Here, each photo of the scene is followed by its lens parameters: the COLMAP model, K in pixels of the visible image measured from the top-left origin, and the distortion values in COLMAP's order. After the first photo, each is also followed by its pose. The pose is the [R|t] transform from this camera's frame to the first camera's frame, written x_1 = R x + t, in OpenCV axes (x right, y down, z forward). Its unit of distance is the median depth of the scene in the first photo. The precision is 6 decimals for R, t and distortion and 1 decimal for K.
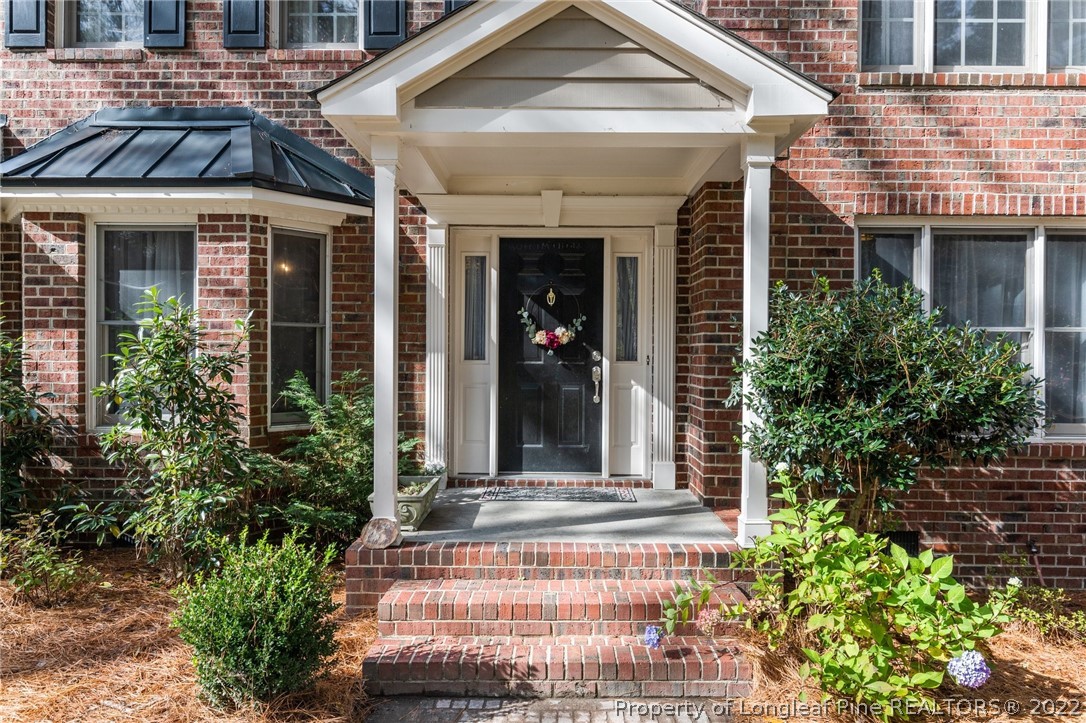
lens RADIAL K [[708.7, 0, 542.9], [0, 708.7, 361.7], [0, 0, 1]] dist [0.004036, -0.000058]
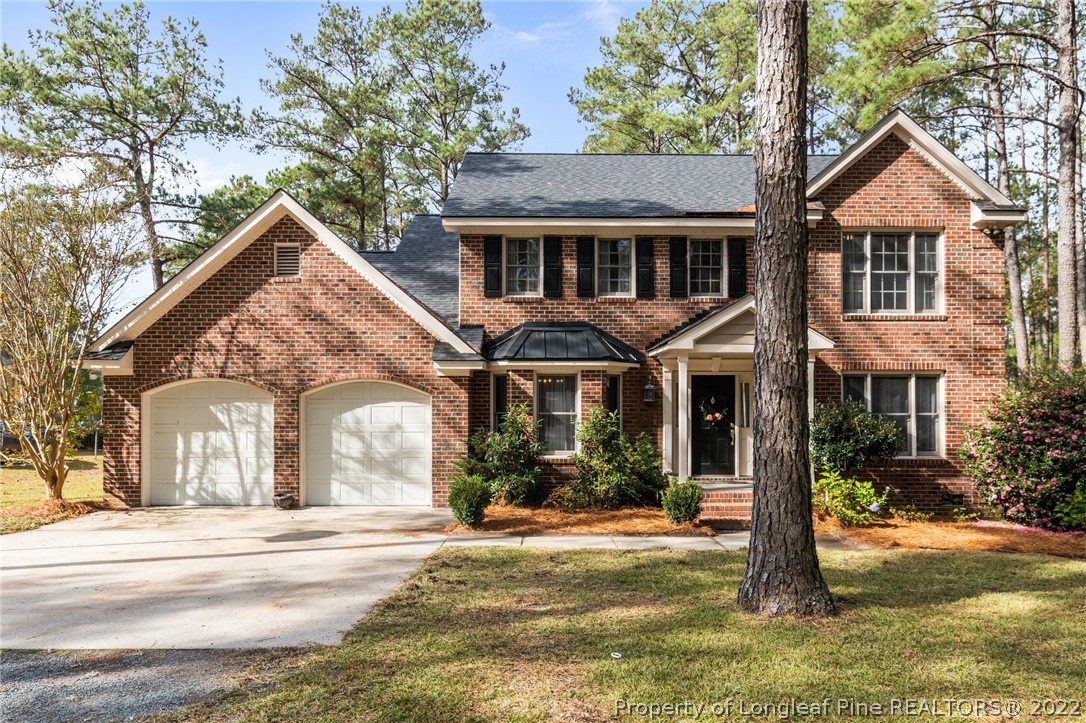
lens RADIAL K [[725.6, 0, 540.9], [0, 725.6, 400.8], [0, 0, 1]] dist [0.022553, 0.003002]
pose [[0.999358, -0.006085, 0.035295, -0.717021], [0.006940, 0.999684, -0.024155, -0.038994], [-0.035137, 0.024384, 0.999085, -1.544138]]
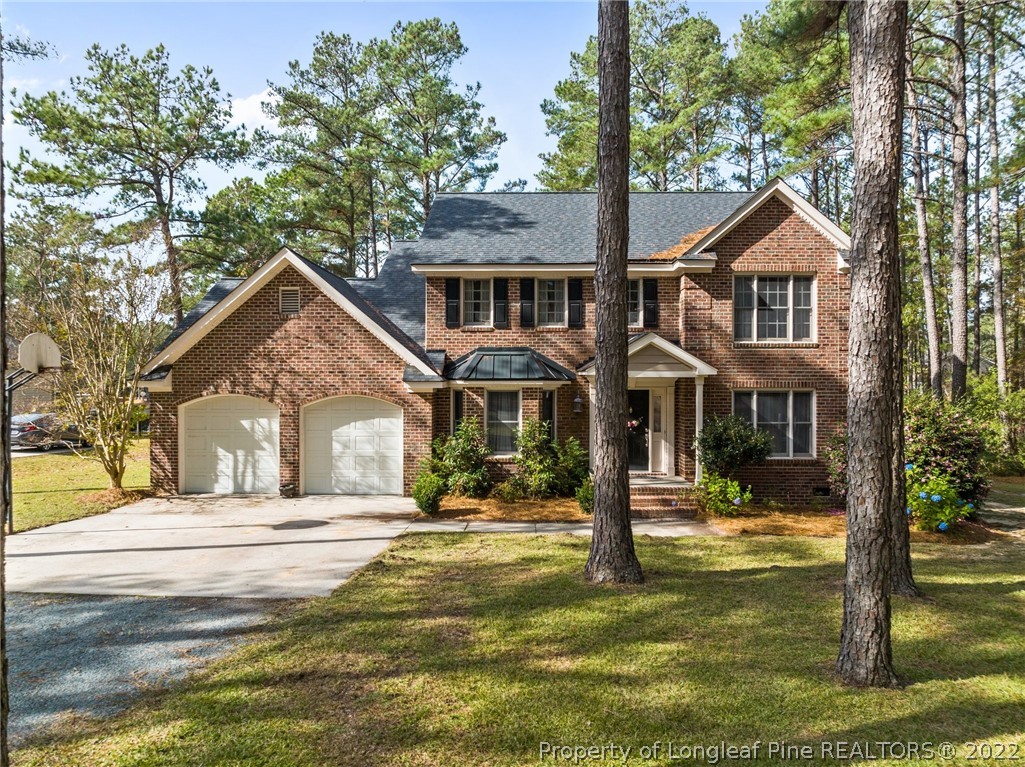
lens RADIAL K [[732.6, 0, 509.1], [0, 732.6, 381.0], [0, 0, 1]] dist [-0.006052, -0.004383]
pose [[0.999983, -0.005728, 0.001127, -0.545179], [0.005739, 0.999934, -0.009982, -0.205080], [-0.001070, 0.009988, 0.999950, -2.216973]]
